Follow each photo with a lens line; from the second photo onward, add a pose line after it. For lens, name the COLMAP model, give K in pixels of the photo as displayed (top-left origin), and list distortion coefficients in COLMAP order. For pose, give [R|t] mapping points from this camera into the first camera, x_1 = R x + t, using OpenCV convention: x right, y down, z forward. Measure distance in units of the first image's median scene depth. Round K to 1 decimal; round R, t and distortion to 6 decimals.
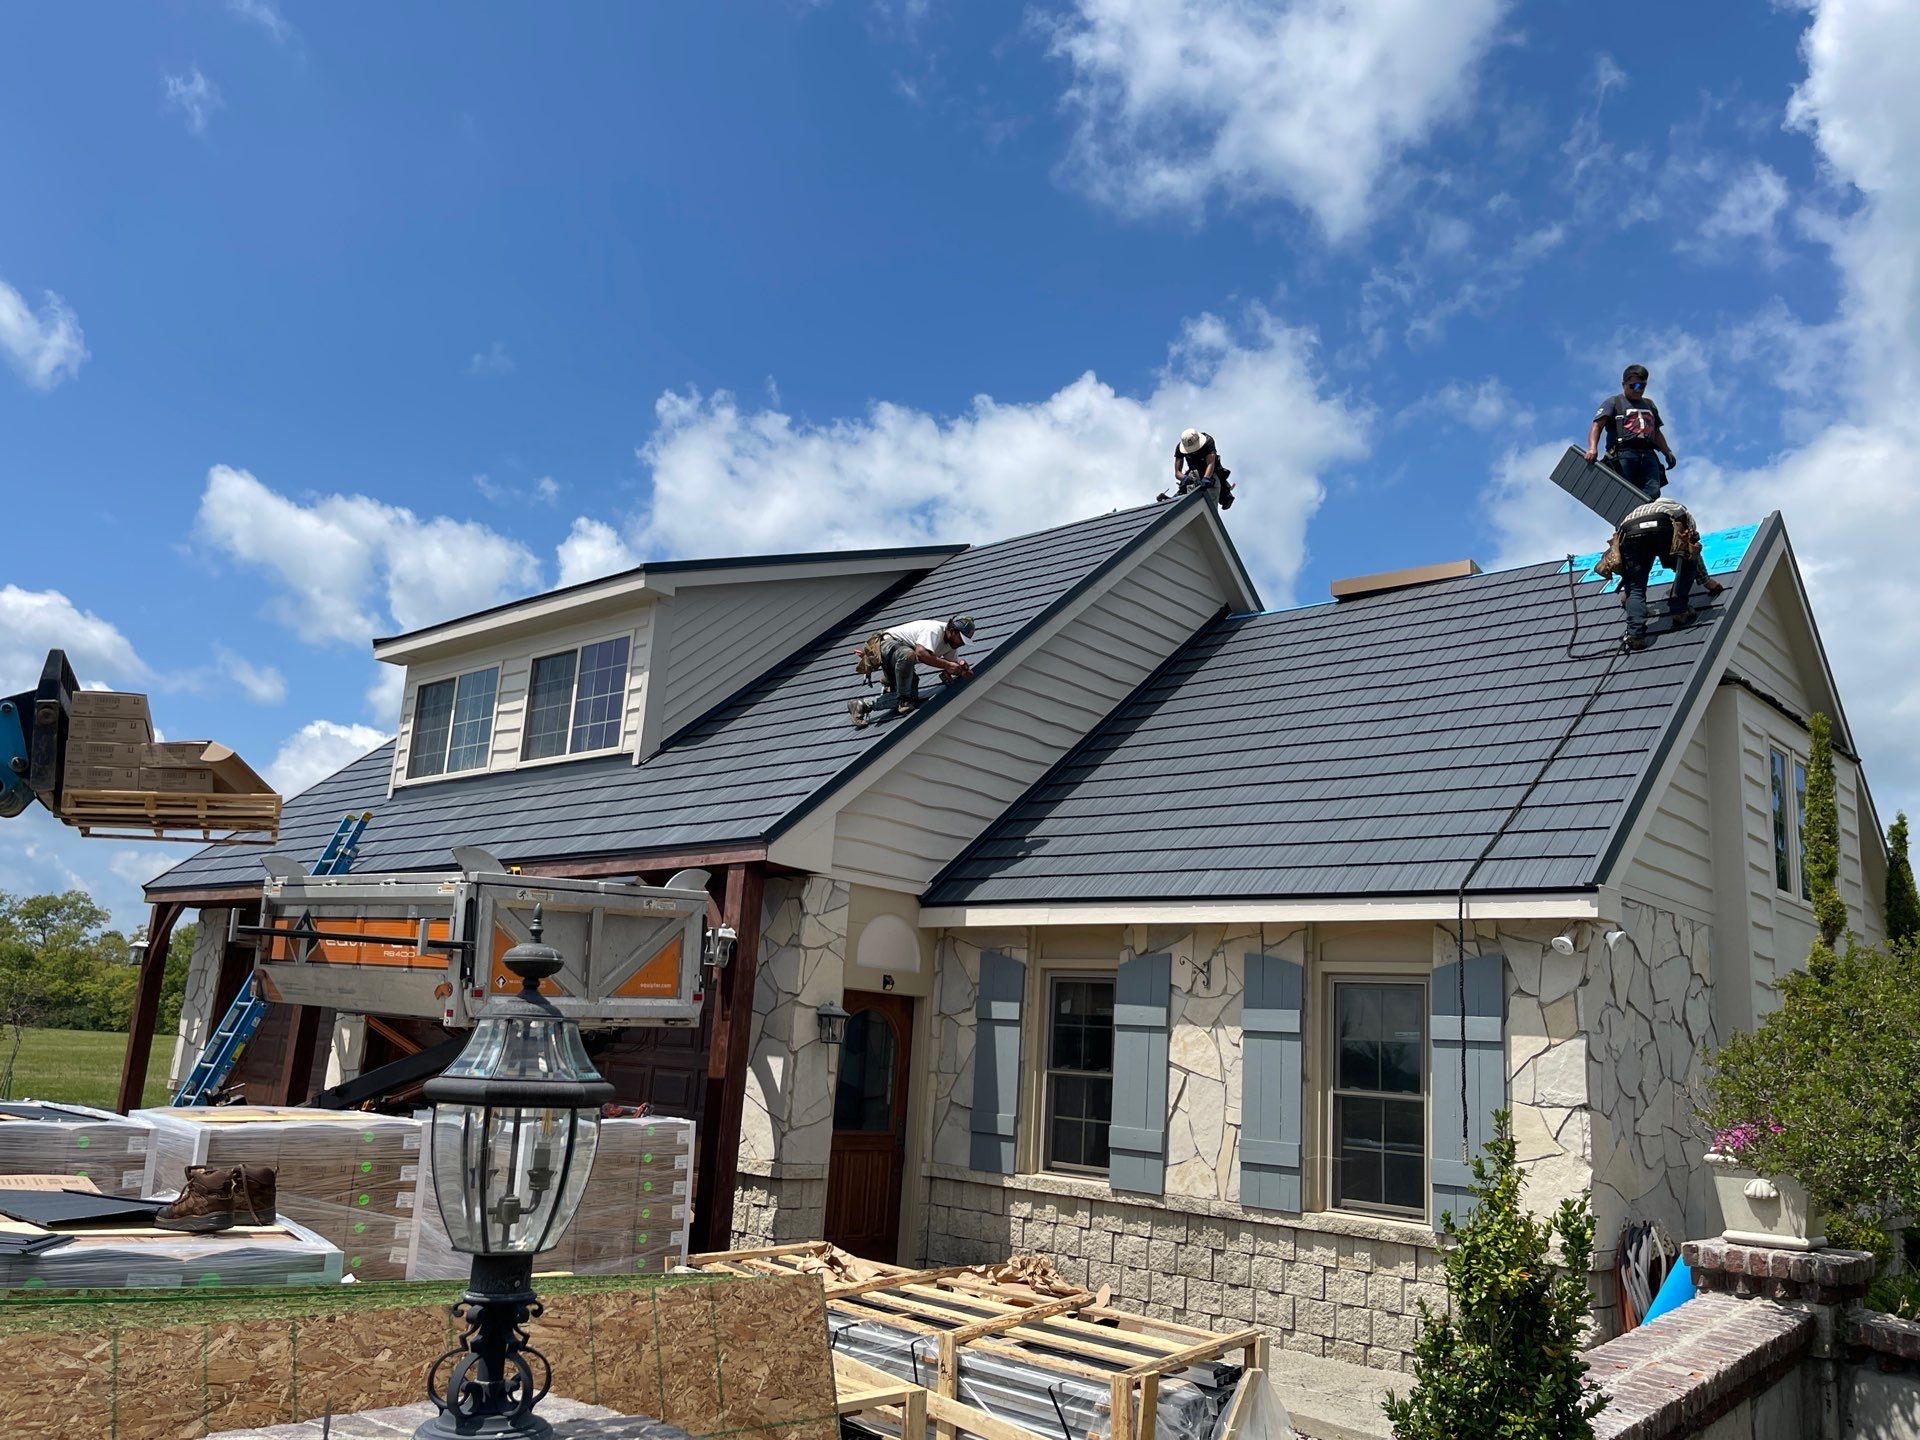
lens RADIAL K [[1473.7, 0, 934.4], [0, 1473.7, 730.7], [0, 0, 1]] dist [0.078186, -0.133469]
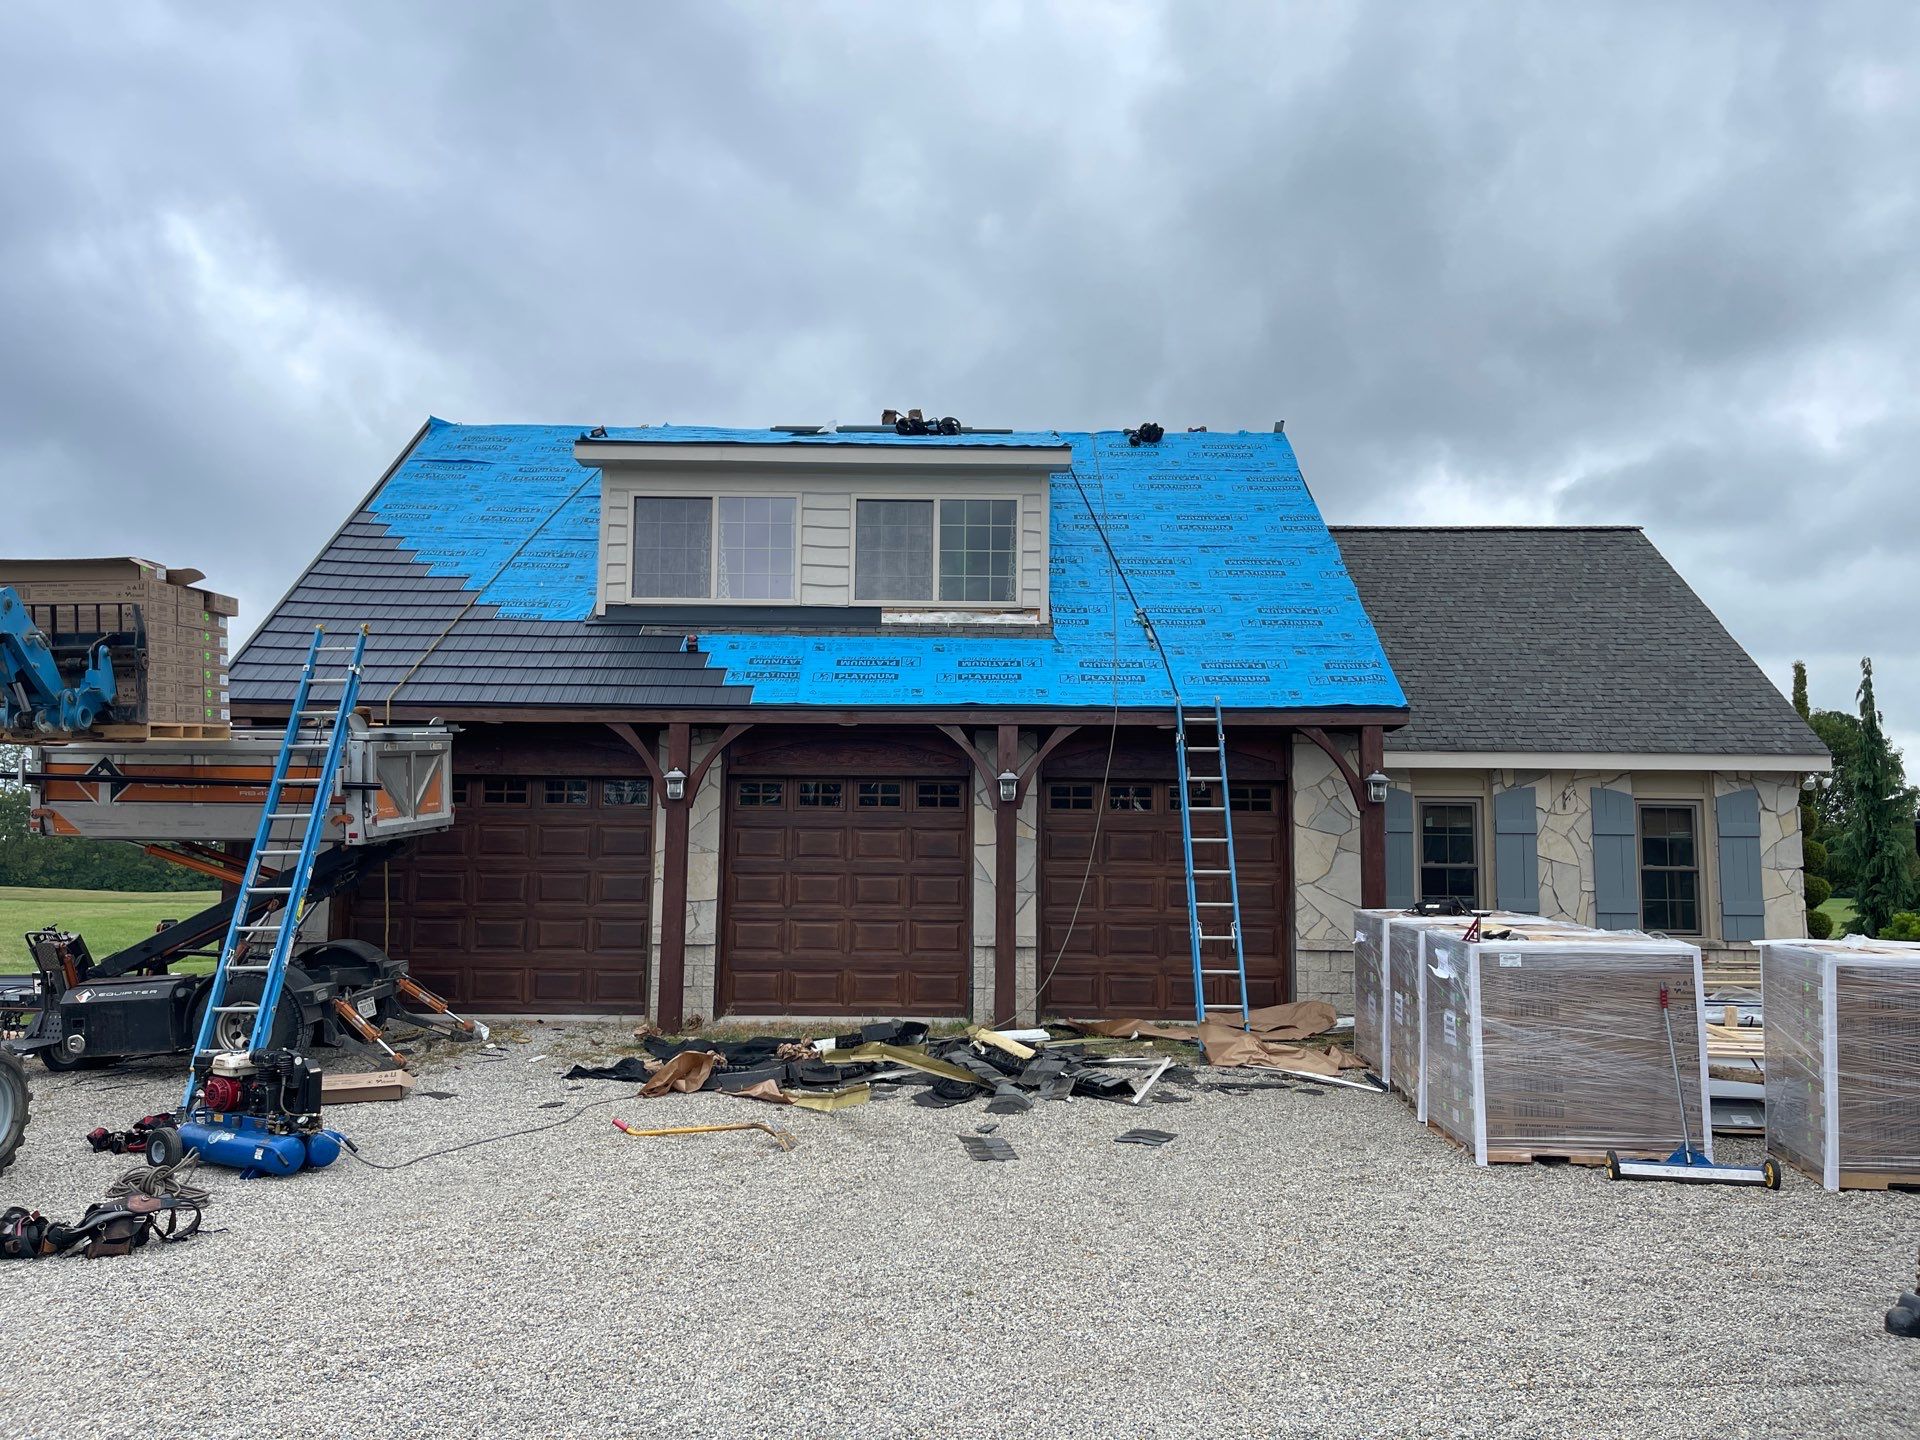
lens RADIAL K [[1473.7, 0, 934.4], [0, 1473.7, 730.7], [0, 0, 1]] dist [0.078186, -0.133469]
pose [[0.755714, 0.001916, 0.654899, -1.271168], [-0.107835, 0.986710, 0.121548, -0.027462], [-0.645963, -0.162477, 0.745877, 0.243121]]
